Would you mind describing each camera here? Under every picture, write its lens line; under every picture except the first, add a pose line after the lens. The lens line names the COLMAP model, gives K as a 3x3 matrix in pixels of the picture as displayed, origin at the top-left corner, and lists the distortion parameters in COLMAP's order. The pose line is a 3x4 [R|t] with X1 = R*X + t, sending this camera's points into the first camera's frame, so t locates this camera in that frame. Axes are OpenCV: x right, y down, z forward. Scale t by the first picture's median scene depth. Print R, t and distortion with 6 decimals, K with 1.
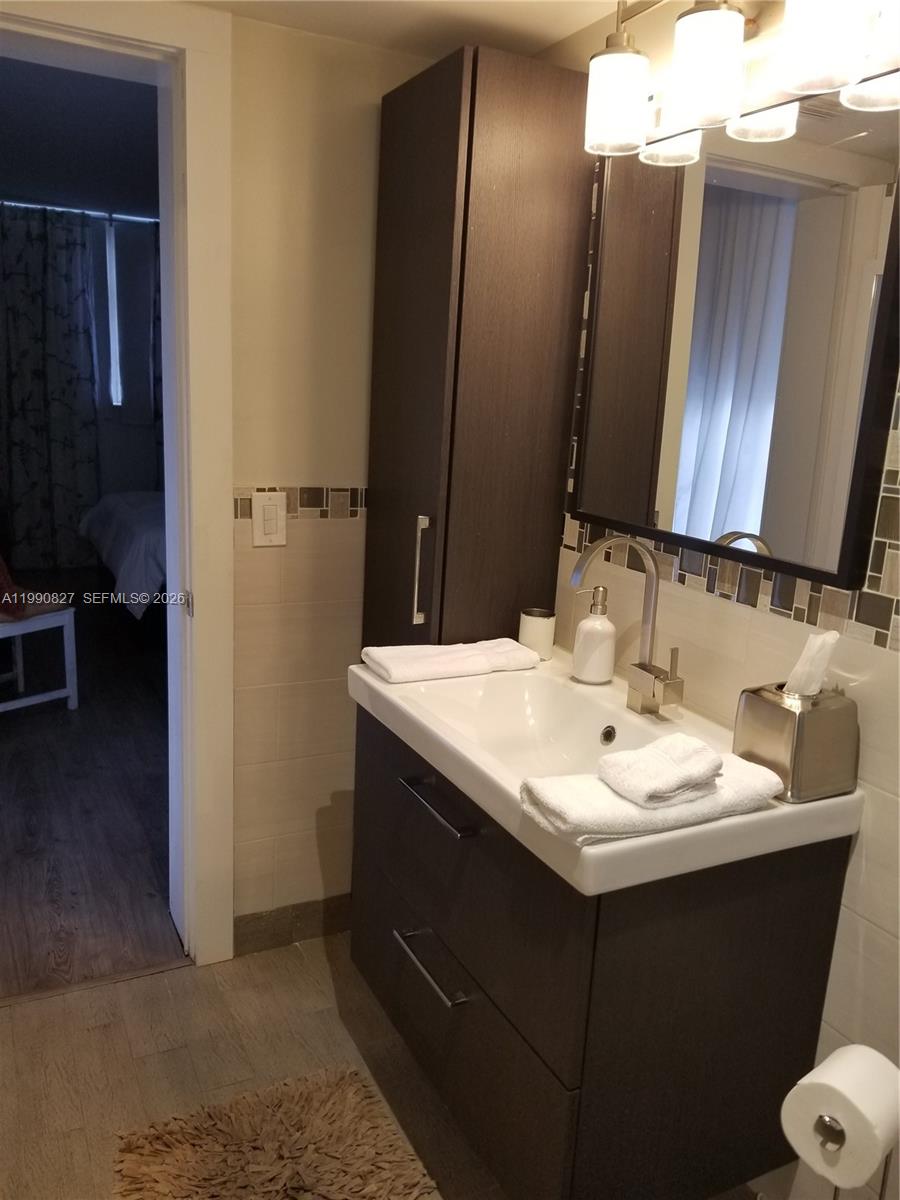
lens RADIAL K [[941.6, 0, 449.3], [0, 941.6, 601.6], [0, 0, 1]] dist [0.052242, -0.032885]
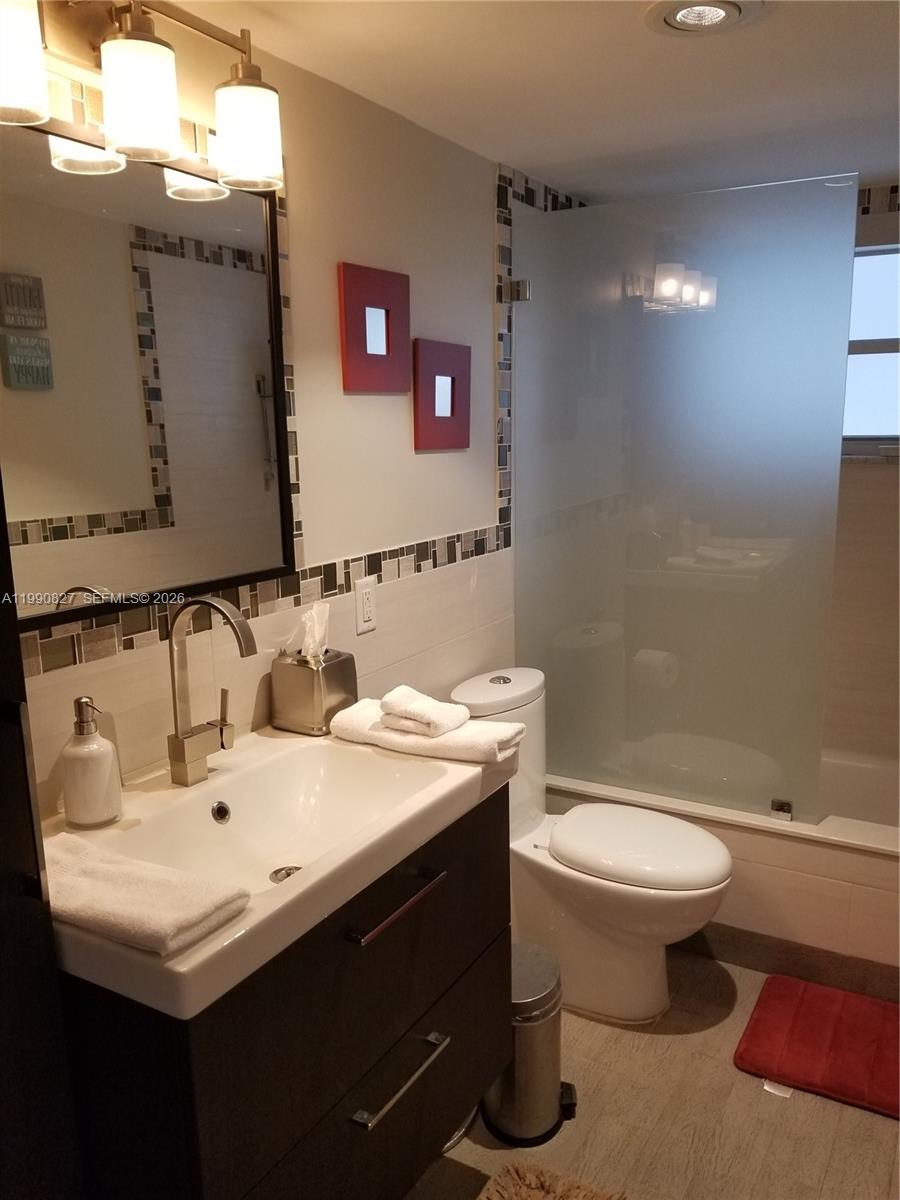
lens RADIAL K [[941.6, 0, 451.2], [0, 941.6, 601.4], [0, 0, 1]] dist [0.052242, -0.032885]
pose [[-0.544804, -0.193148, 0.816016, -0.773612], [0.178135, 0.924245, 0.337695, -0.370708], [-0.819425, 0.329339, -0.469126, 1.371982]]
